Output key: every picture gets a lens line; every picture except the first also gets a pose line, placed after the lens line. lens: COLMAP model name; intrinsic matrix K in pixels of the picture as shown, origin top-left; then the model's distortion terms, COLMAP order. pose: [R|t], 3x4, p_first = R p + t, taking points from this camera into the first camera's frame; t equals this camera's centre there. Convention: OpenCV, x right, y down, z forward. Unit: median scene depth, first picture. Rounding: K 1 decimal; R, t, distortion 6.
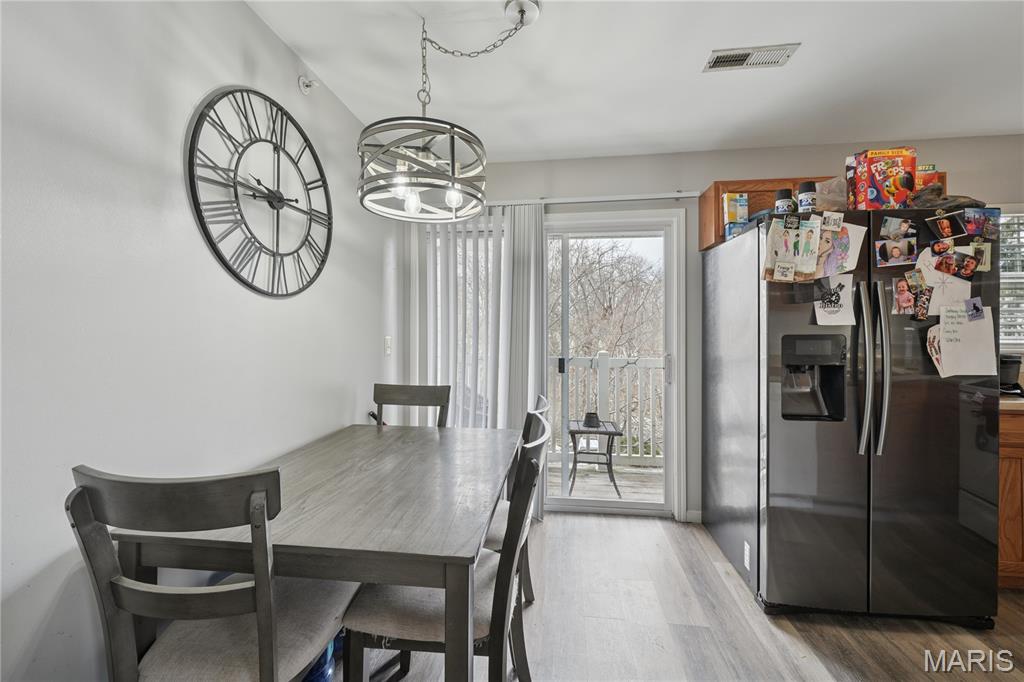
lens RADIAL K [[430.2, 0, 509.9], [0, 430.2, 335.7], [0, 0, 1]] dist [0.004148, 0.000308]
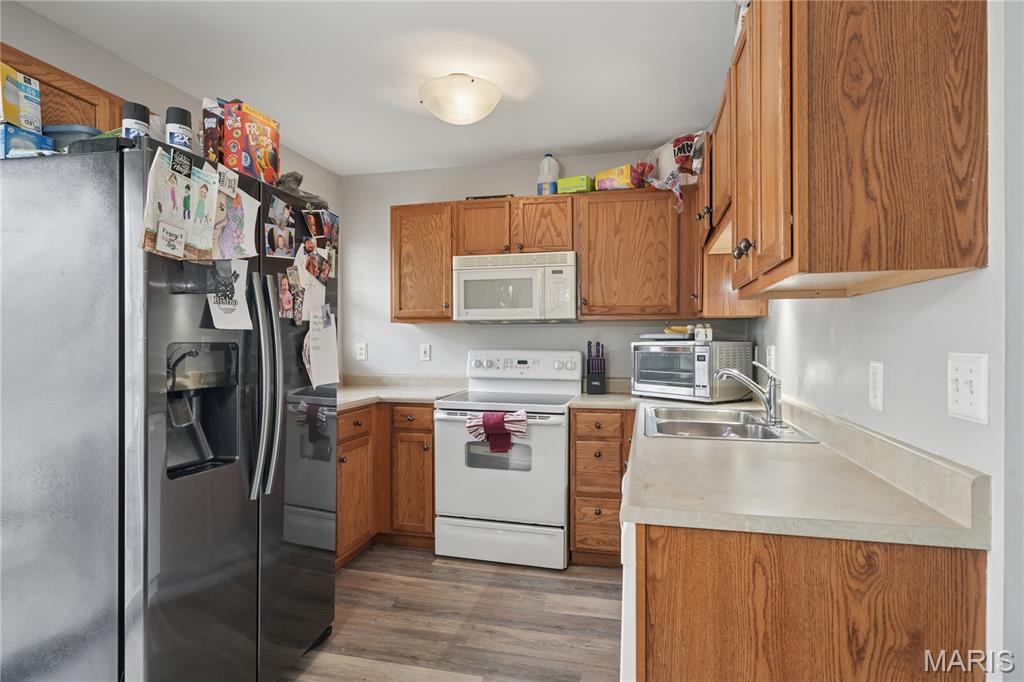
lens RADIAL K [[535.6, 0, 511.9], [0, 535.6, 348.1], [0, 0, 1]] dist [0.000492, 0.000040]
pose [[0.127349, -0.015430, 0.991738, -0.062016], [0.000115, 0.999879, 0.015541, -0.007233], [-0.991858, -0.001865, 0.127336, 0.432031]]
